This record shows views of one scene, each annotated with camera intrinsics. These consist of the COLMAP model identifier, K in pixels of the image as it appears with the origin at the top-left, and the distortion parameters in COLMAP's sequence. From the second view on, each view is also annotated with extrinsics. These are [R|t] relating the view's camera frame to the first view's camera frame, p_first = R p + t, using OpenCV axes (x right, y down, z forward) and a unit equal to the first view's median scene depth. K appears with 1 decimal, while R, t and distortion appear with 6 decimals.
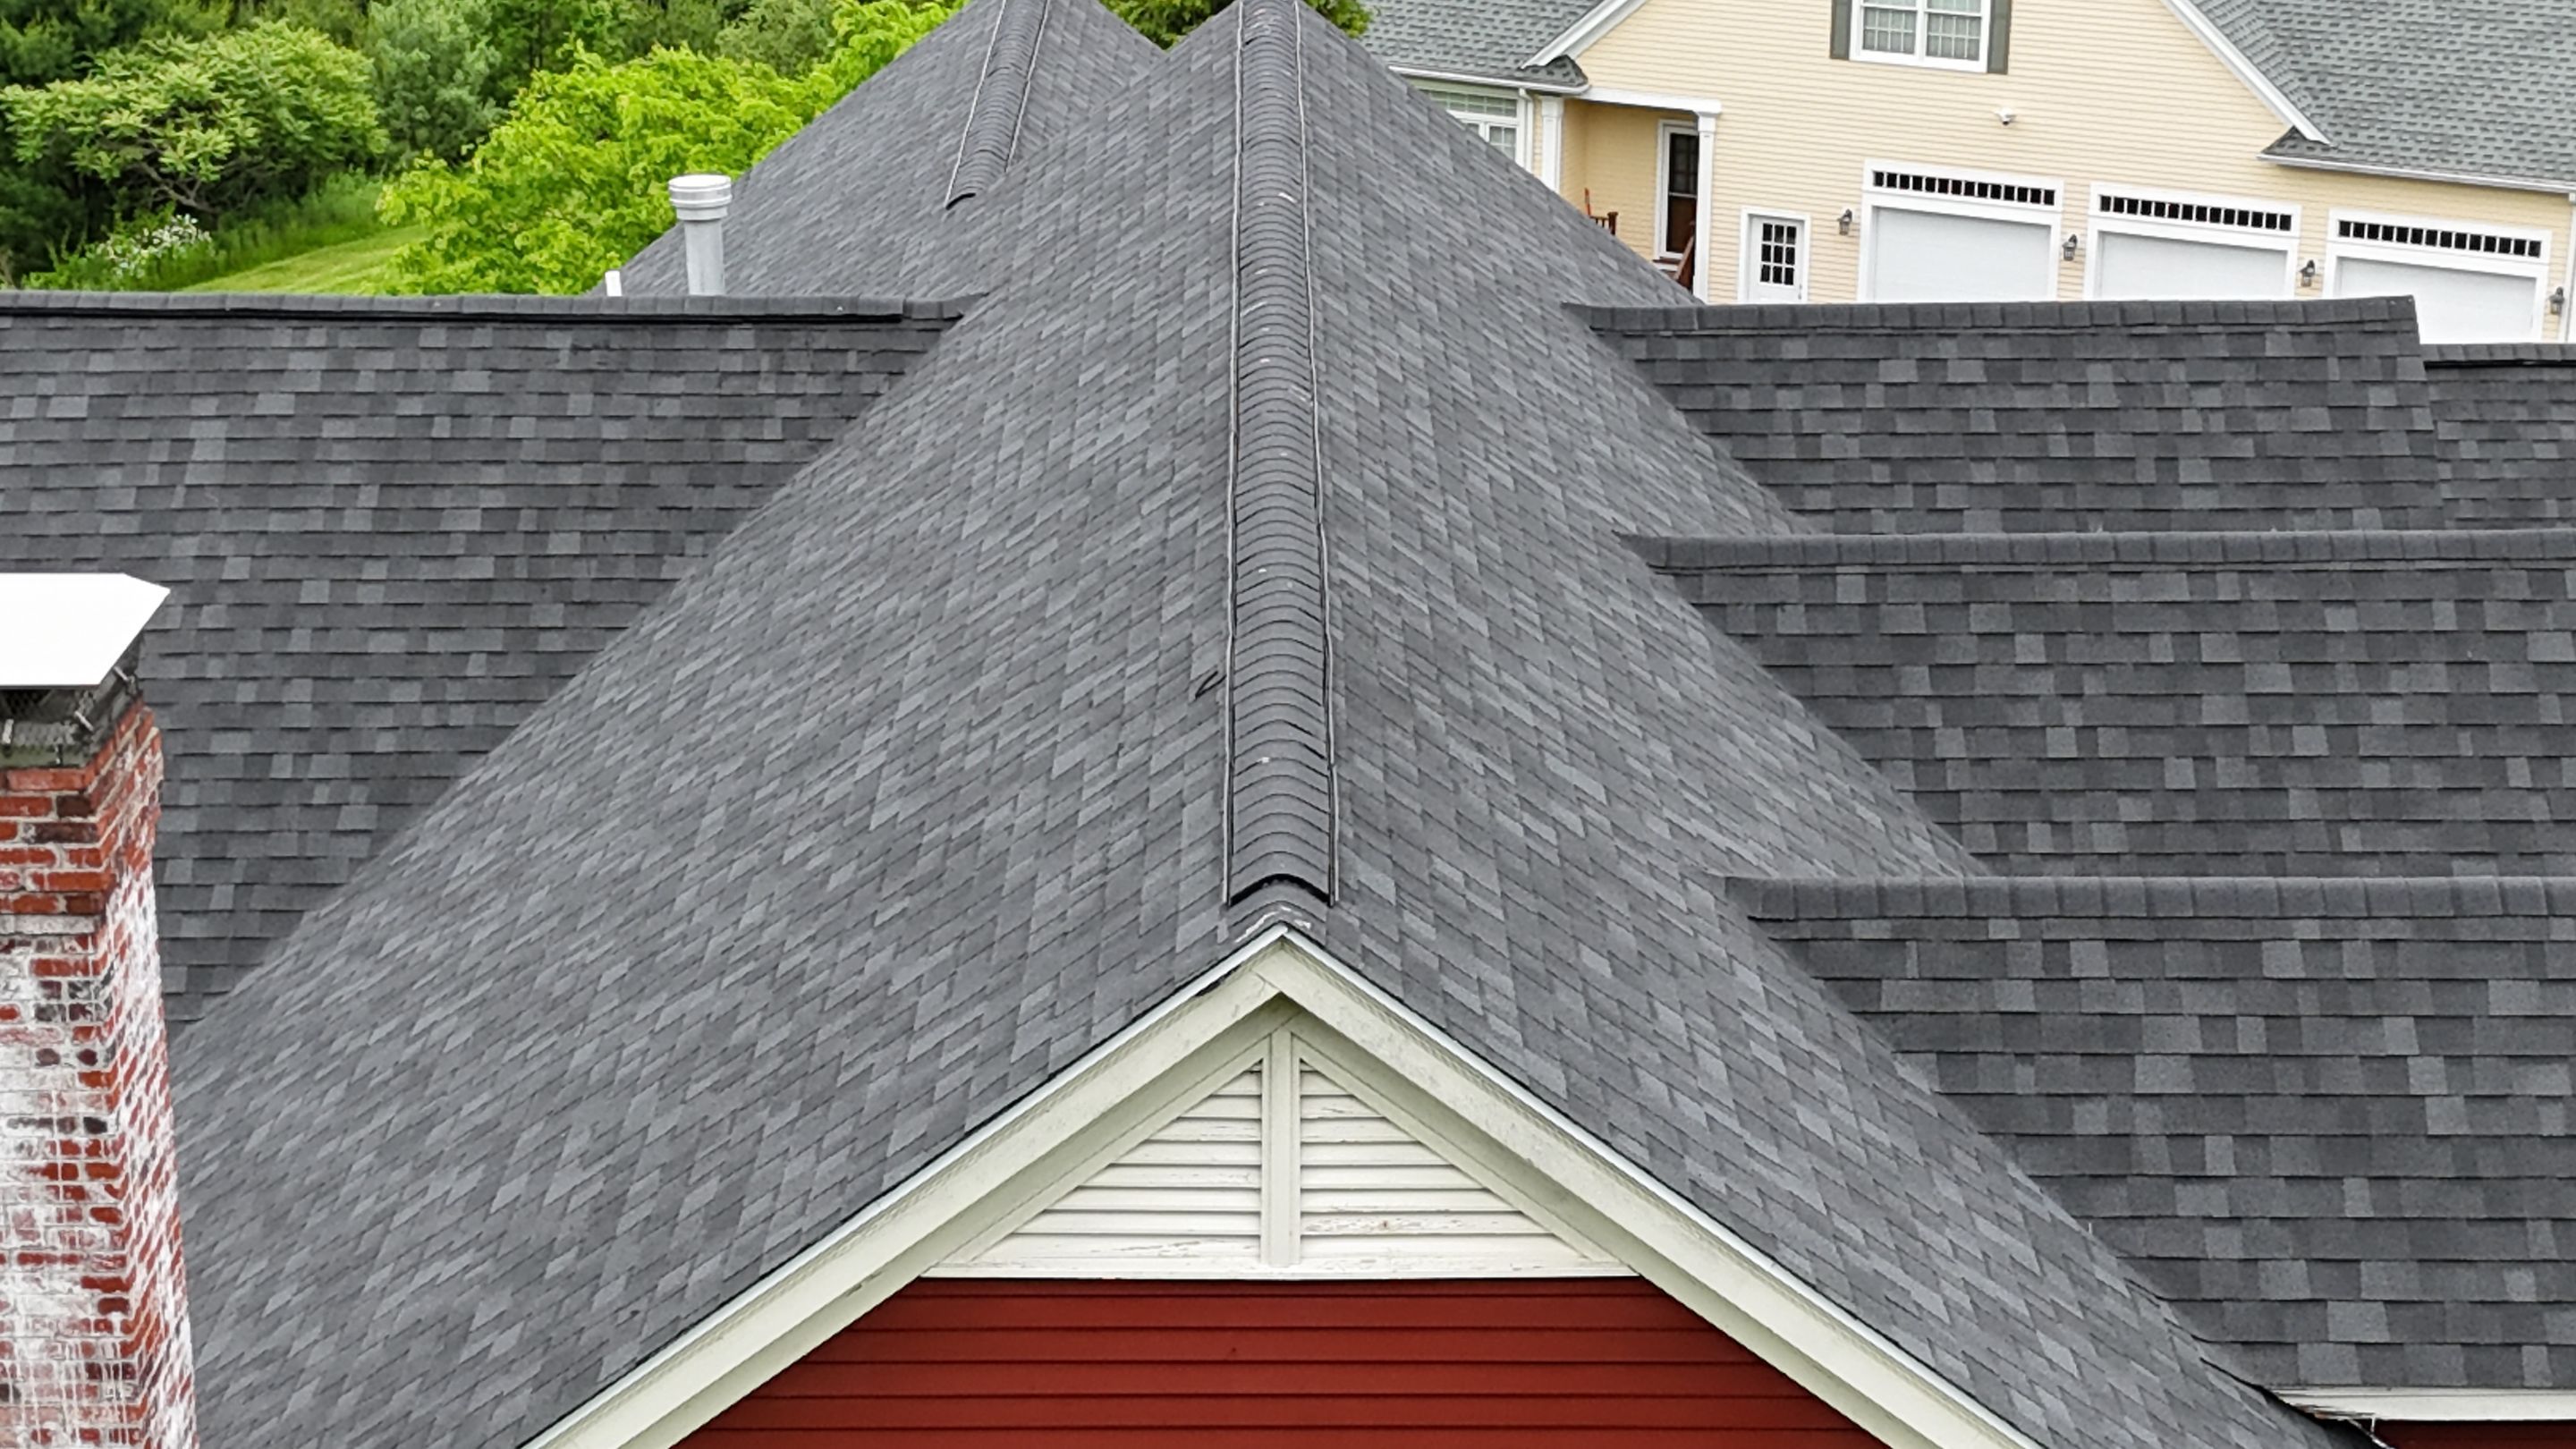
lens RADIAL K [[4481.6, 0, 1287.0], [0, 4481.6, 723.8], [0, 0, 1]] dist [0.085252, 0.000000]
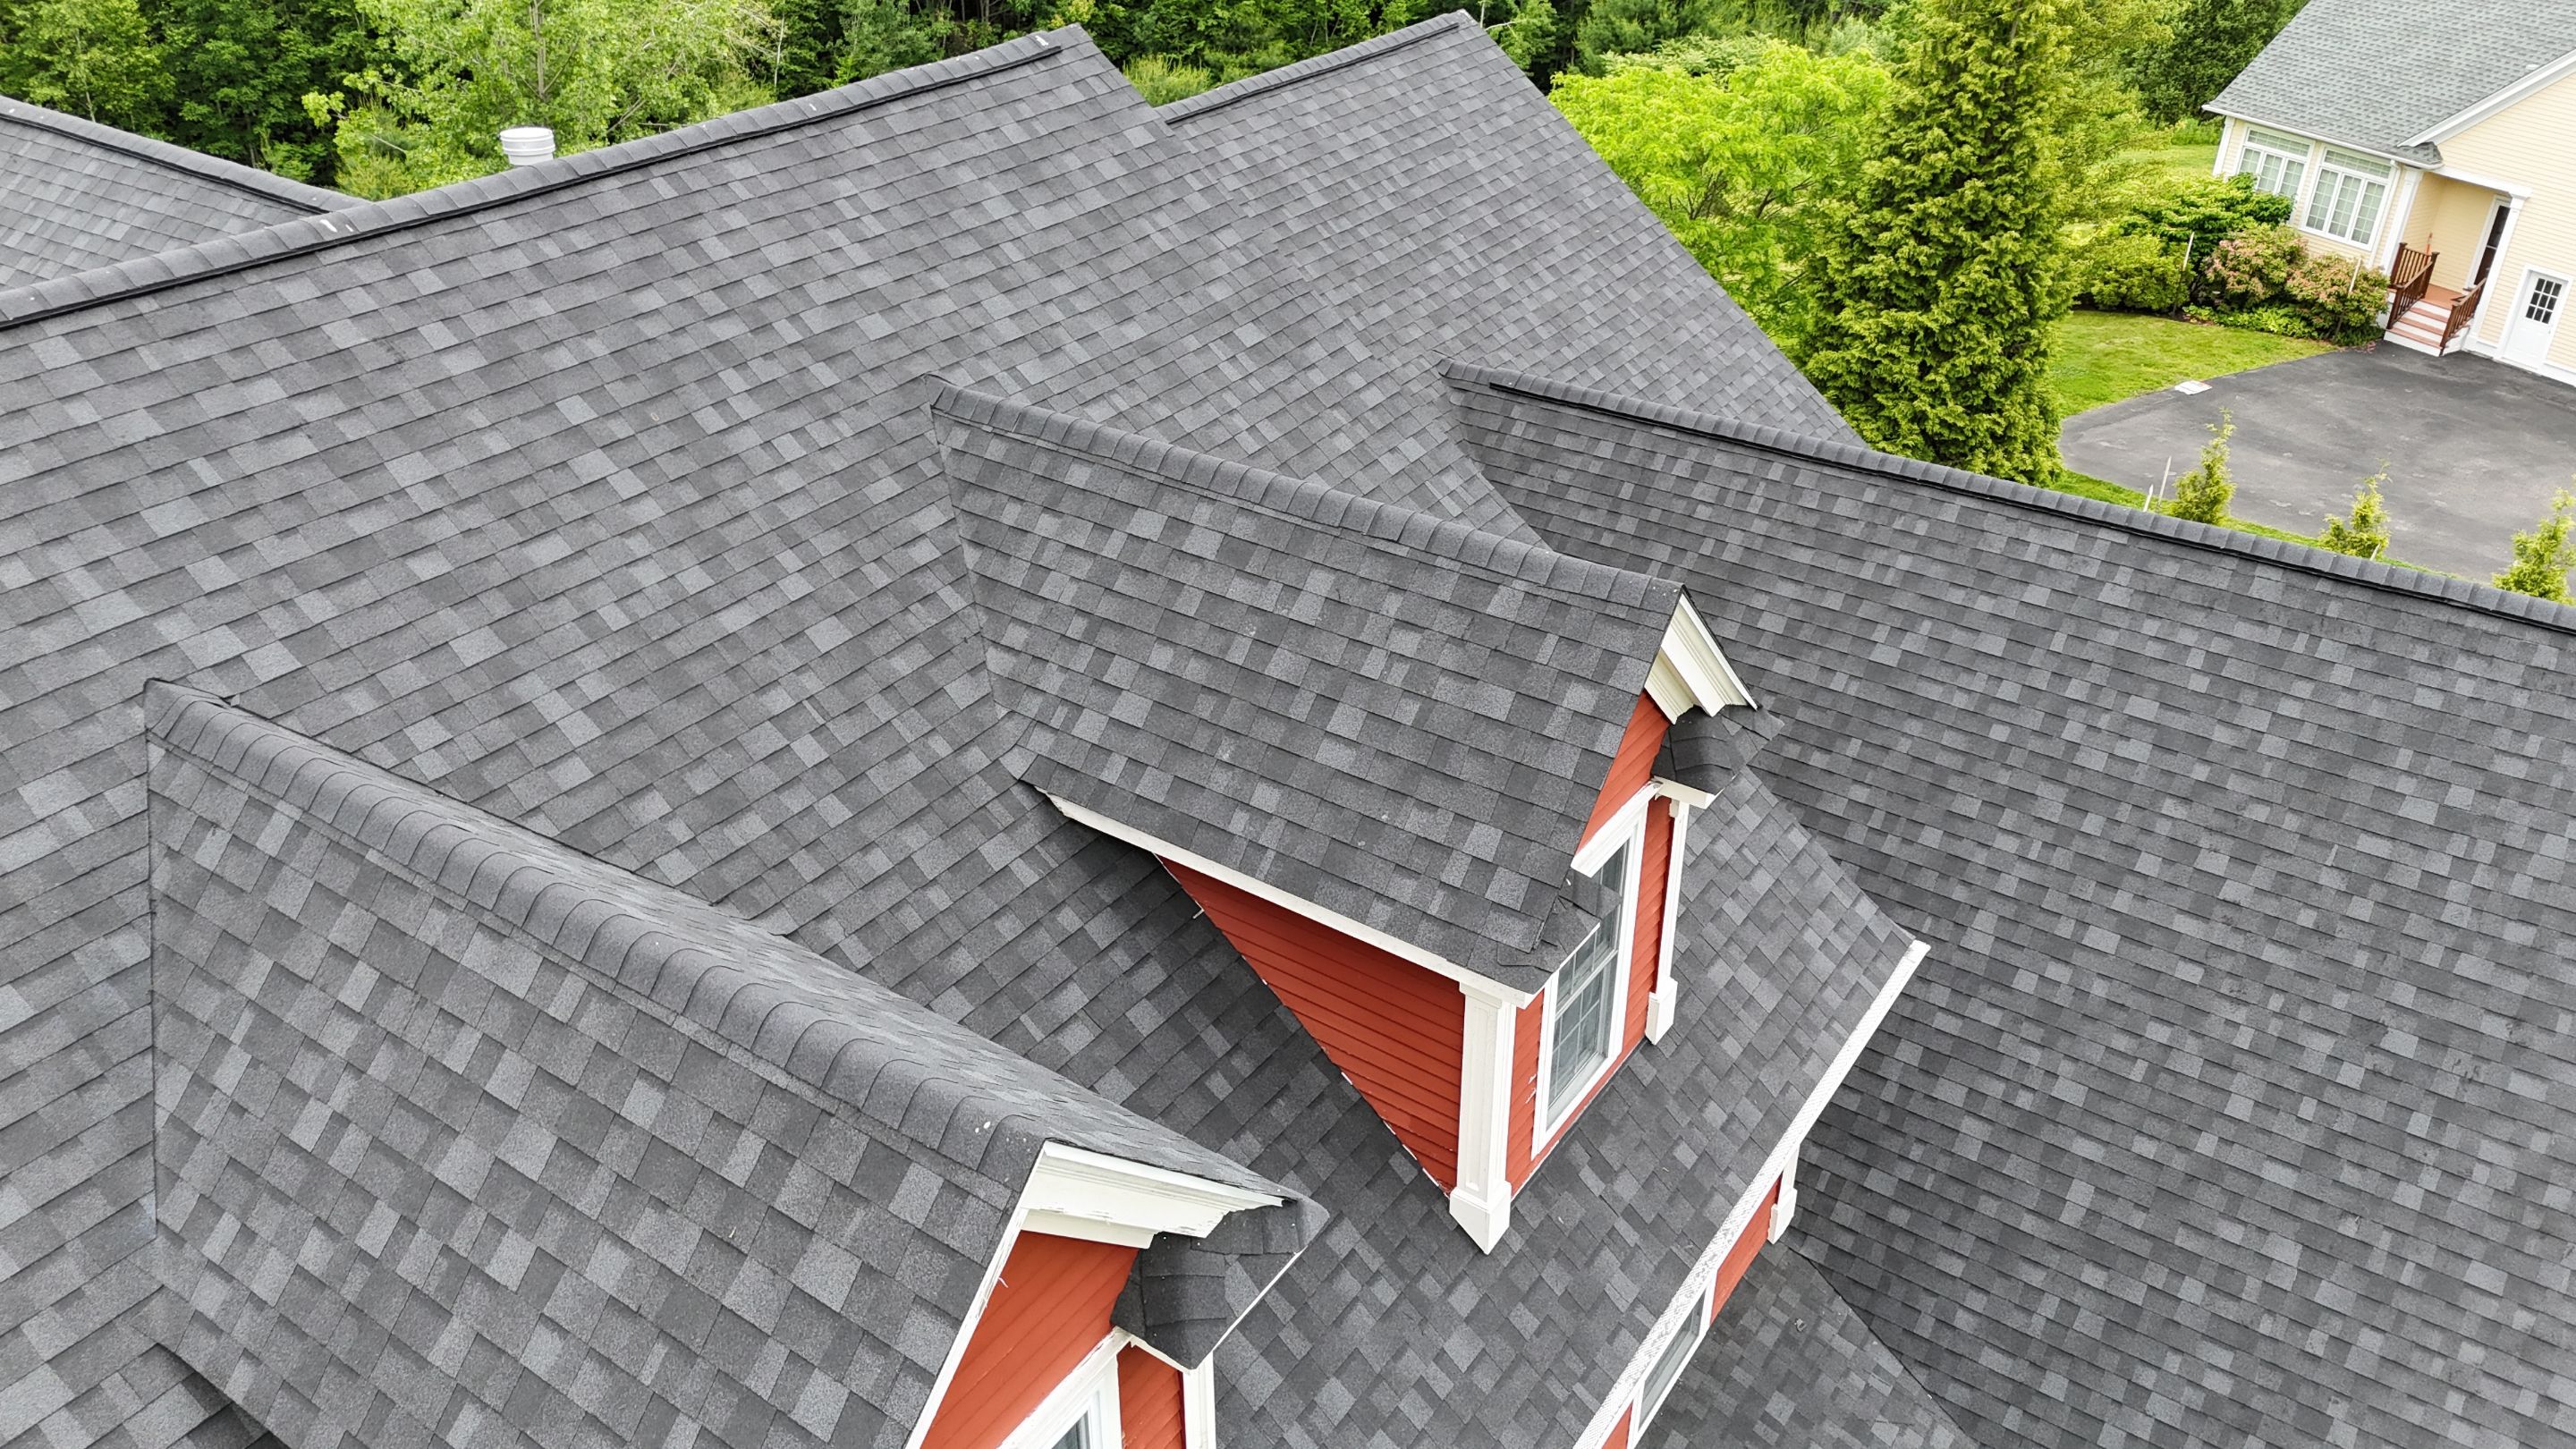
lens RADIAL K [[1904.0, 0, 1289.4], [0, 1904.0, 721.6], [0, 0, 1]] dist [0.063472, -0.045512]
pose [[0.818338, 0.292910, -0.494497, 0.371287], [-0.193071, 0.950490, 0.243501, -0.142554], [0.541339, -0.103793, 0.834374, 0.677202]]
